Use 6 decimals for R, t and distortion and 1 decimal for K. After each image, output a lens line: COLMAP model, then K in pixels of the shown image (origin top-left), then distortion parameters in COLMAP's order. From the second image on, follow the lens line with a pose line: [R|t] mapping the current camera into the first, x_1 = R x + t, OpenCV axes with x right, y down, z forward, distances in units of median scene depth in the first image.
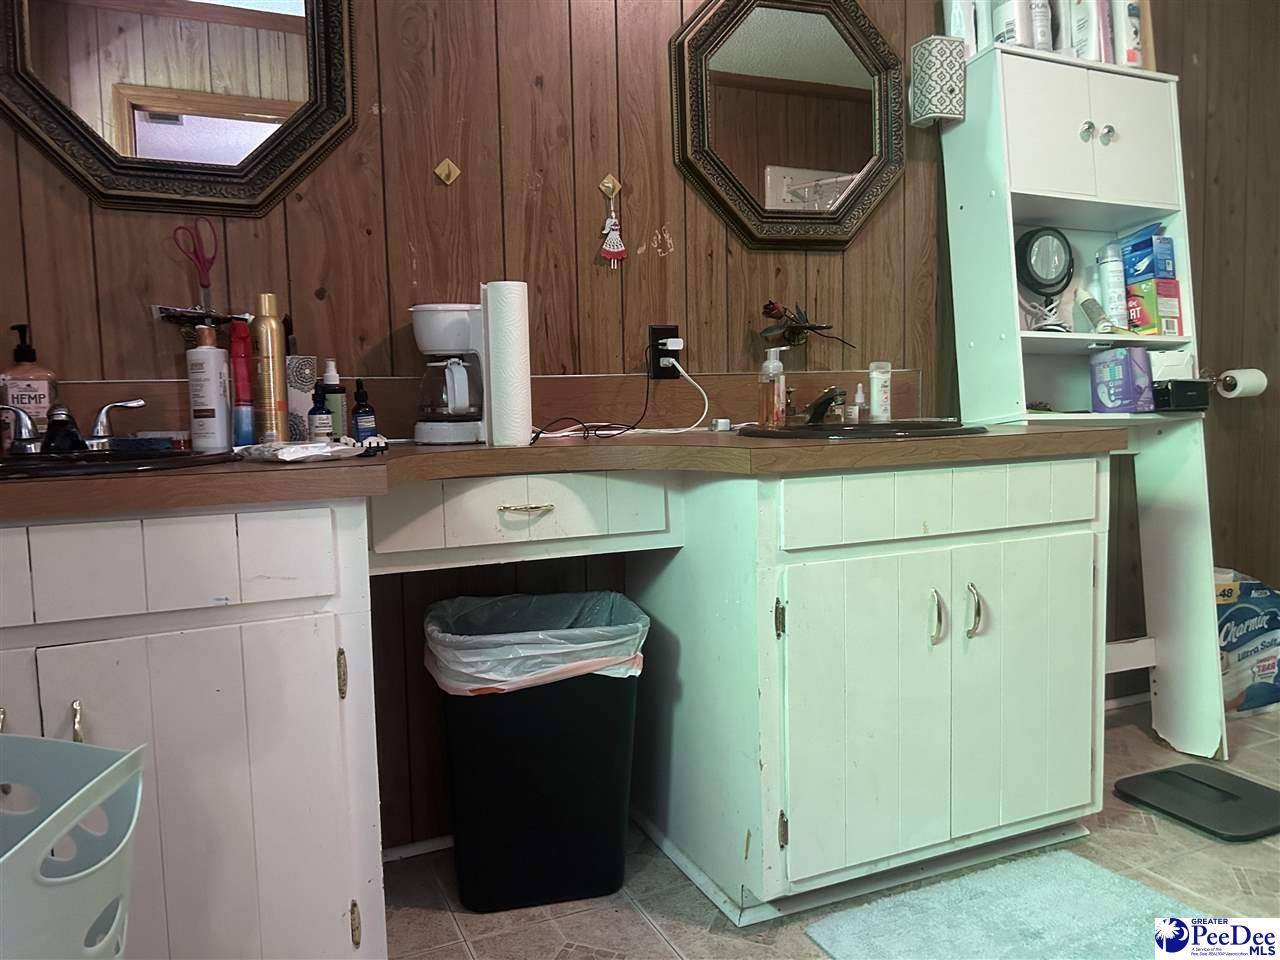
lens RADIAL K [[965.1, 0, 633.7], [0, 965.1, 471.1], [0, 0, 1]] dist [0.056568, -0.059203]
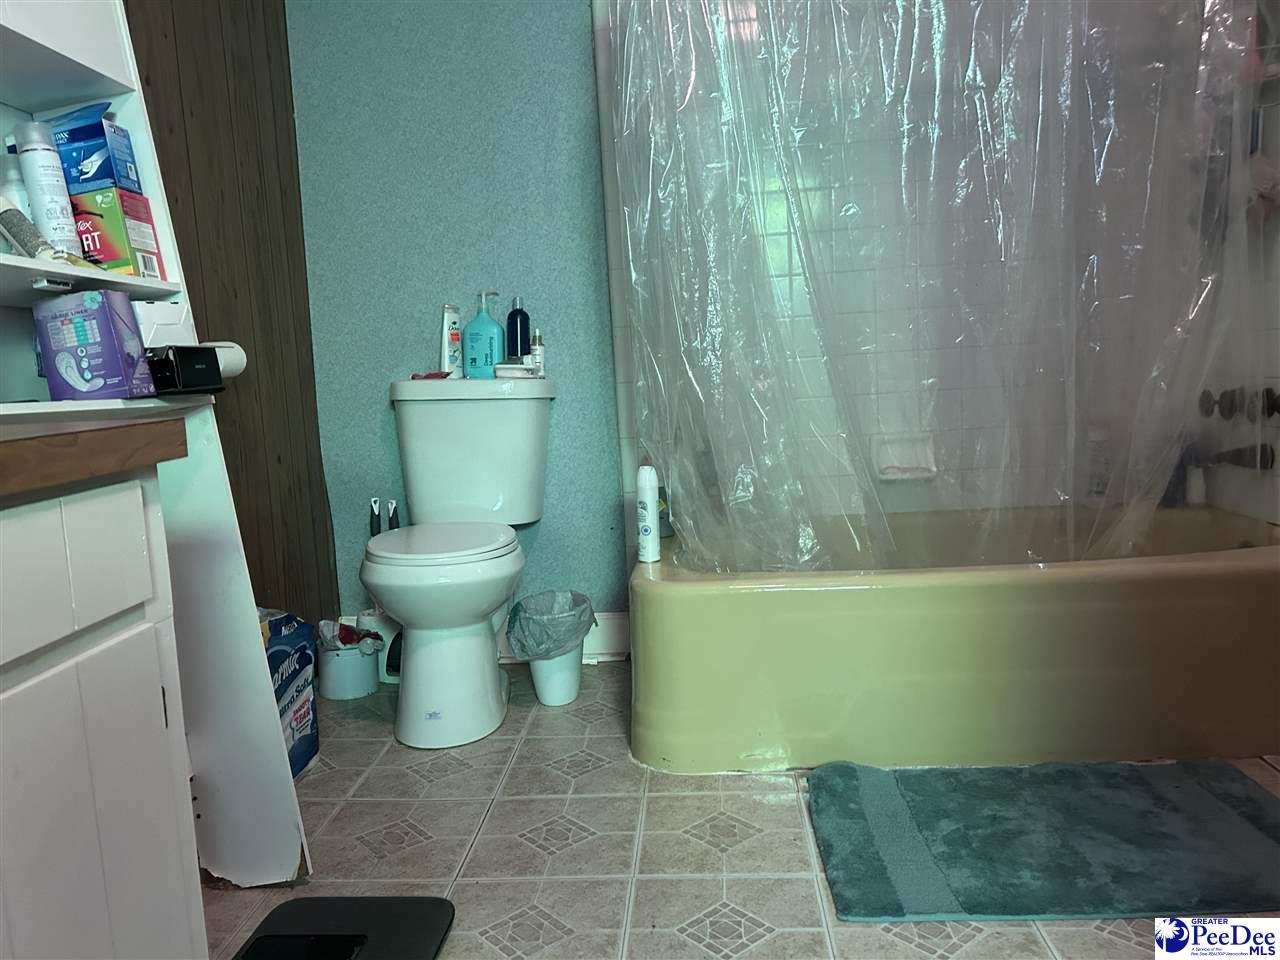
lens RADIAL K [[965.1, 0, 628.3], [0, 965.1, 475.3], [0, 0, 1]] dist [0.056568, -0.059203]
pose [[0.479874, -0.107460, 0.870732, 0.119913], [0.106953, 0.992234, 0.063511, -0.016307], [-0.870794, 0.062651, 0.487640, 0.411748]]
